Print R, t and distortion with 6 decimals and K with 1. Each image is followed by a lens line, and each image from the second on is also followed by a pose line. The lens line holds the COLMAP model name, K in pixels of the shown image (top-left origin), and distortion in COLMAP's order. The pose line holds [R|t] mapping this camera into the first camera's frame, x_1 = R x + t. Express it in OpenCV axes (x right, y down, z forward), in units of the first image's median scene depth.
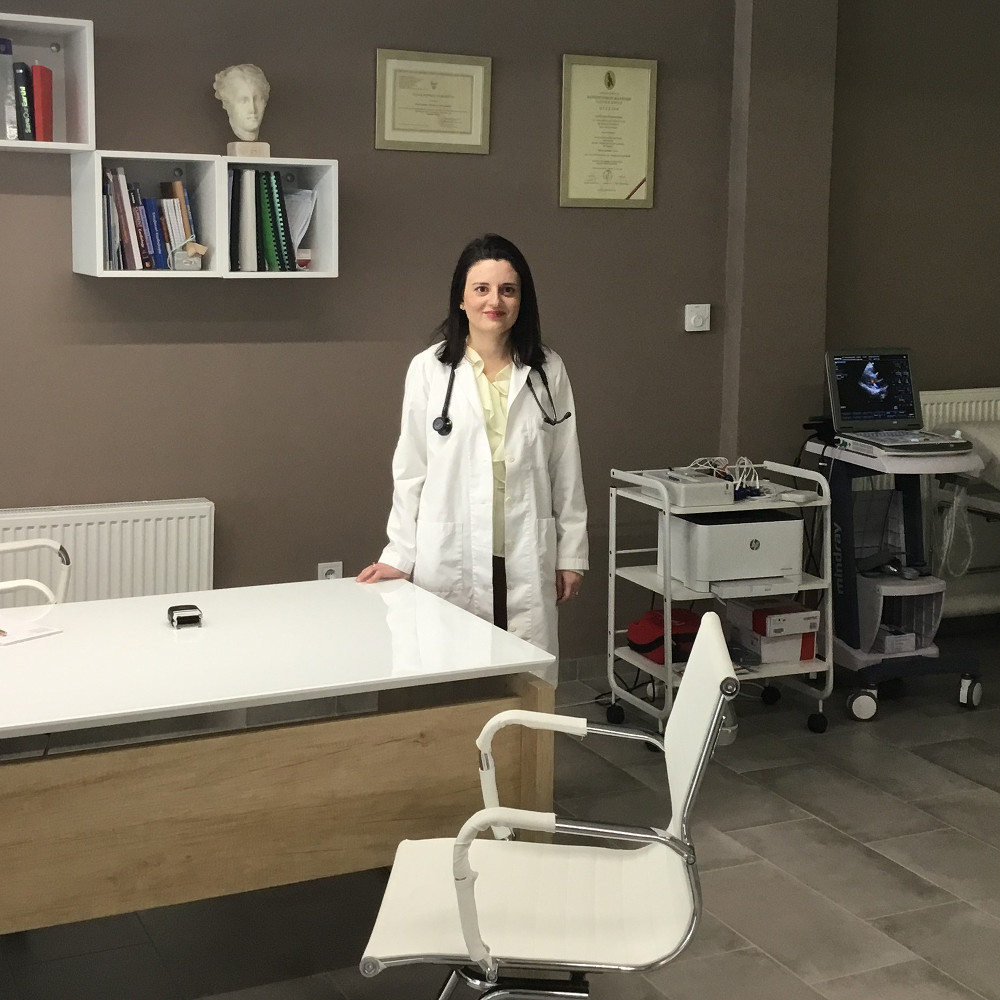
lens RADIAL K [[1815.3, 0, 500.0], [0, 1815.3, 374.4], [0, 0, 1]] dist [0.146888, -0.132329]
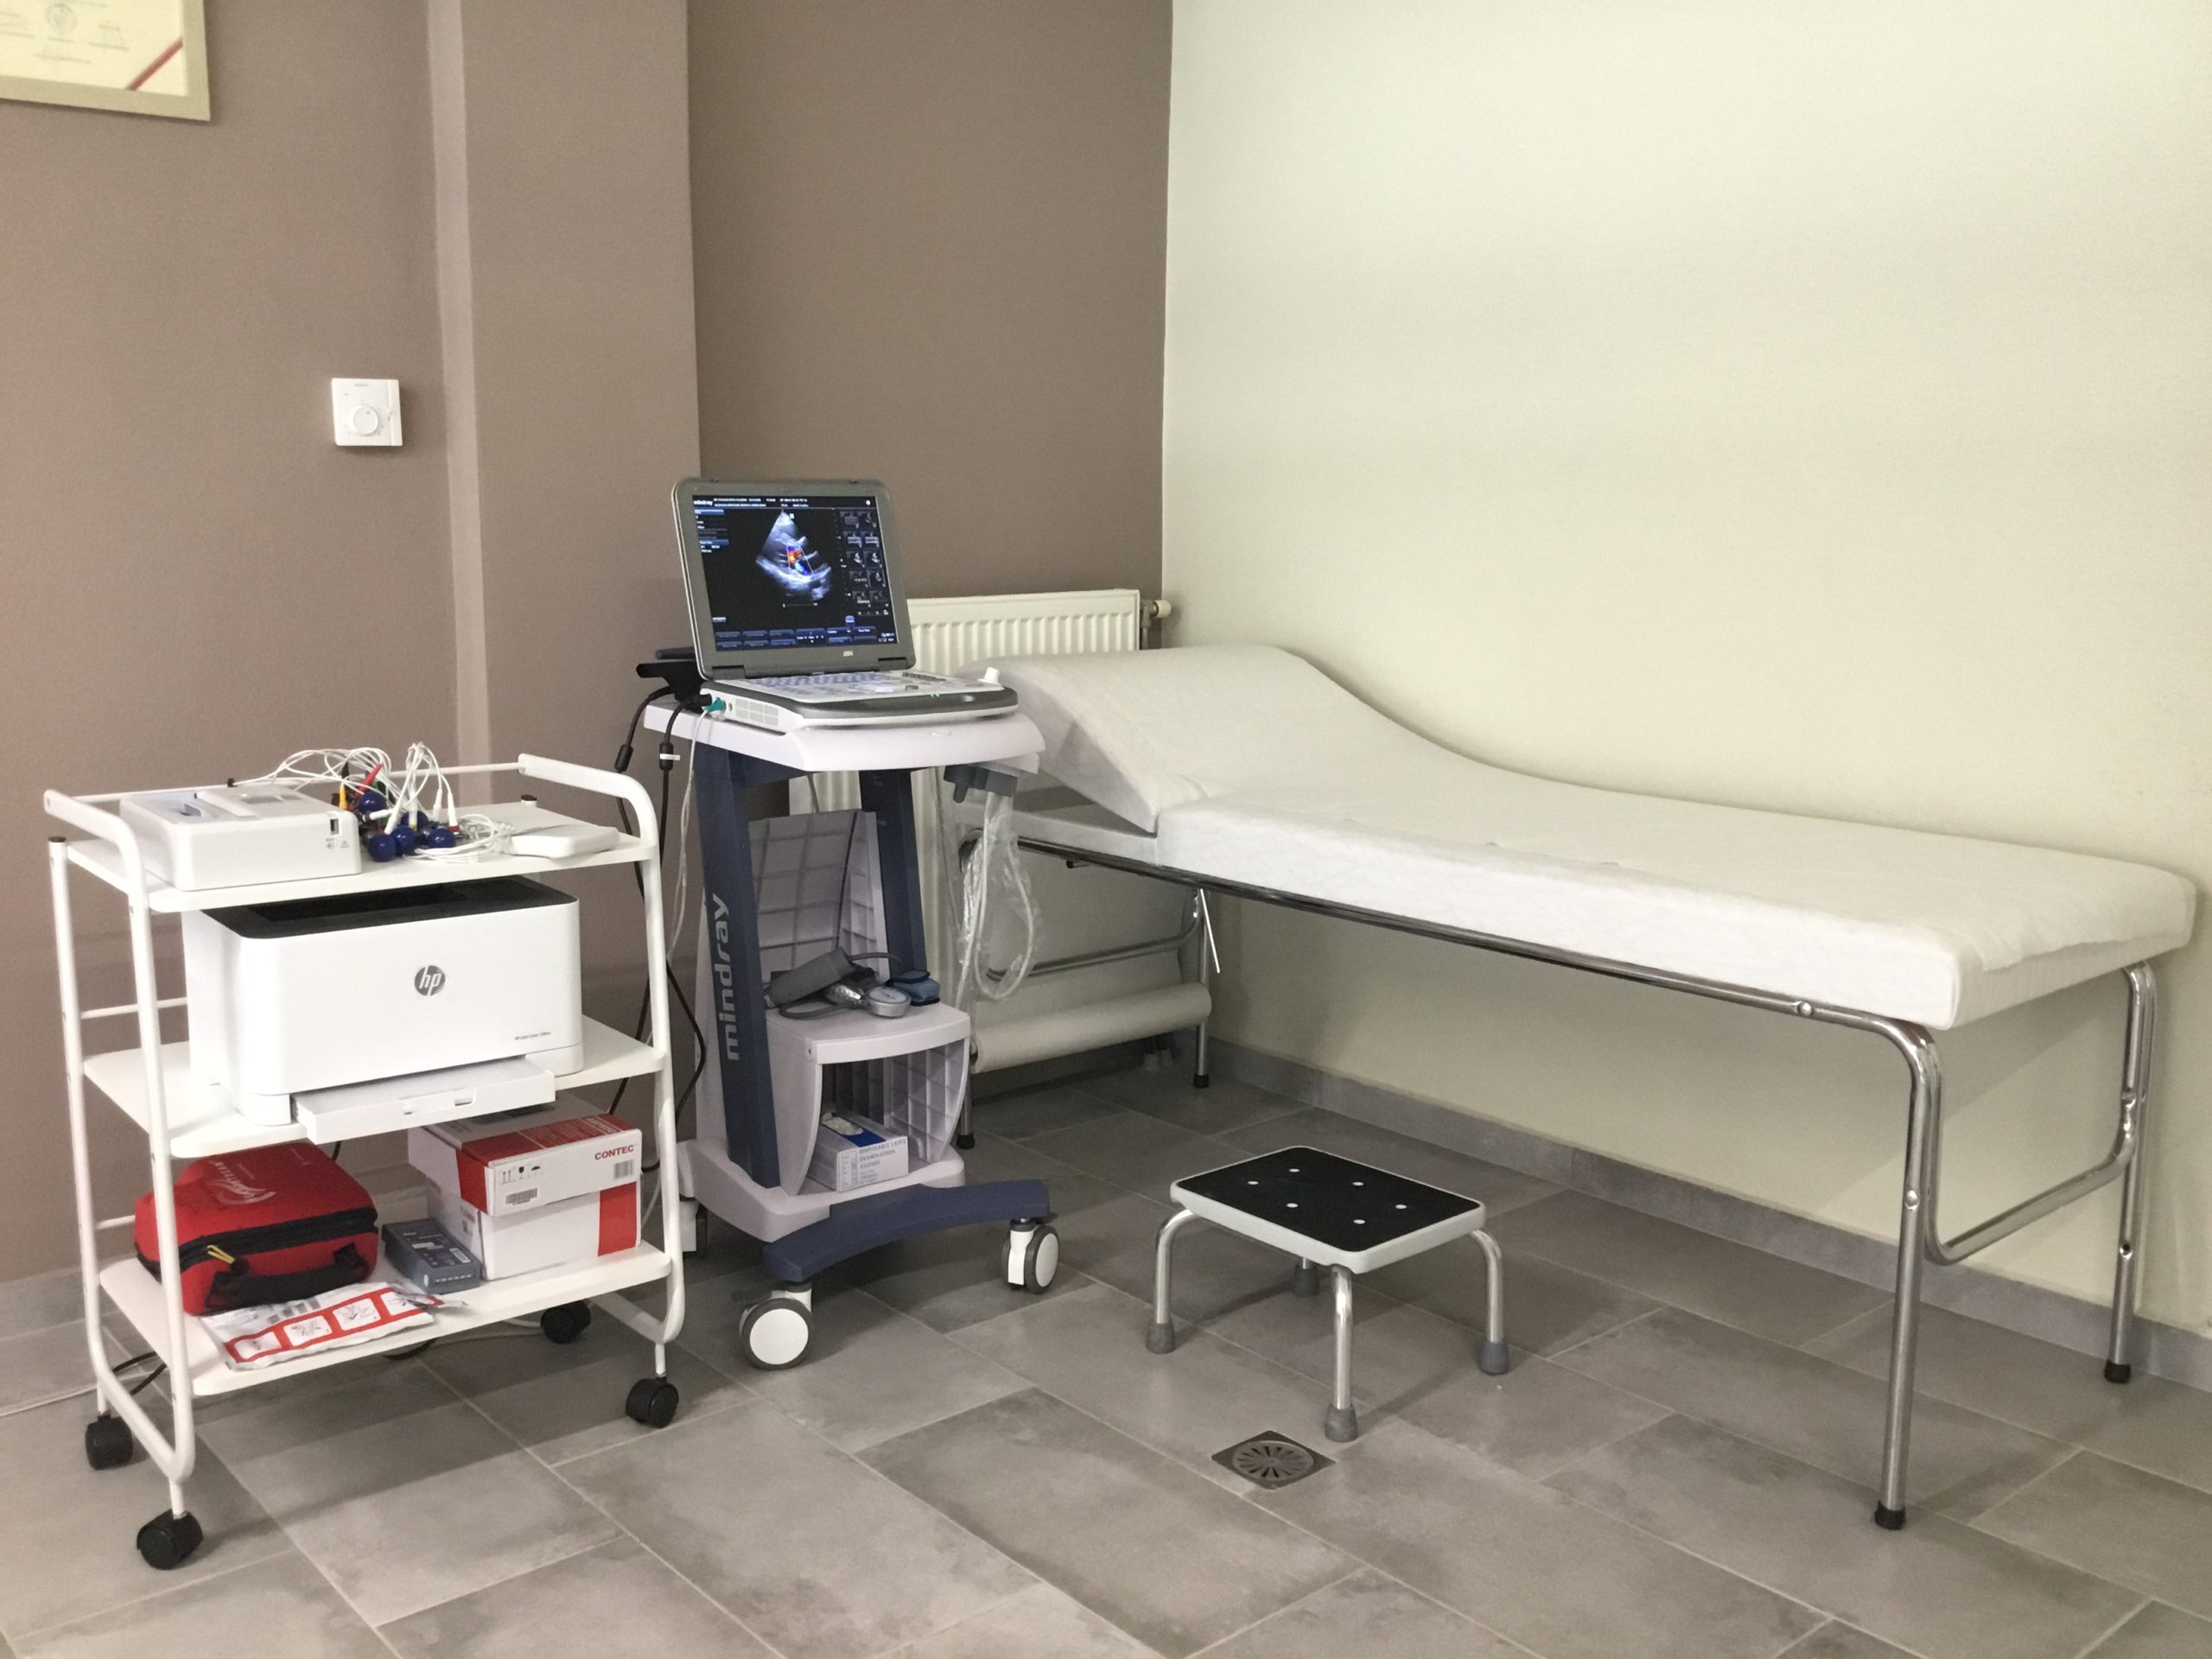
lens RADIAL K [[1962.6, 0, 1106.0], [0, 1962.6, 829.5], [0, 0, 1]] dist [0.005756, 0.003870]
pose [[0.970155, -0.048922, 0.237499, 0.166247], [0.031701, 0.996619, 0.075798, 0.035124], [-0.240404, -0.066007, 0.968426, 0.545587]]
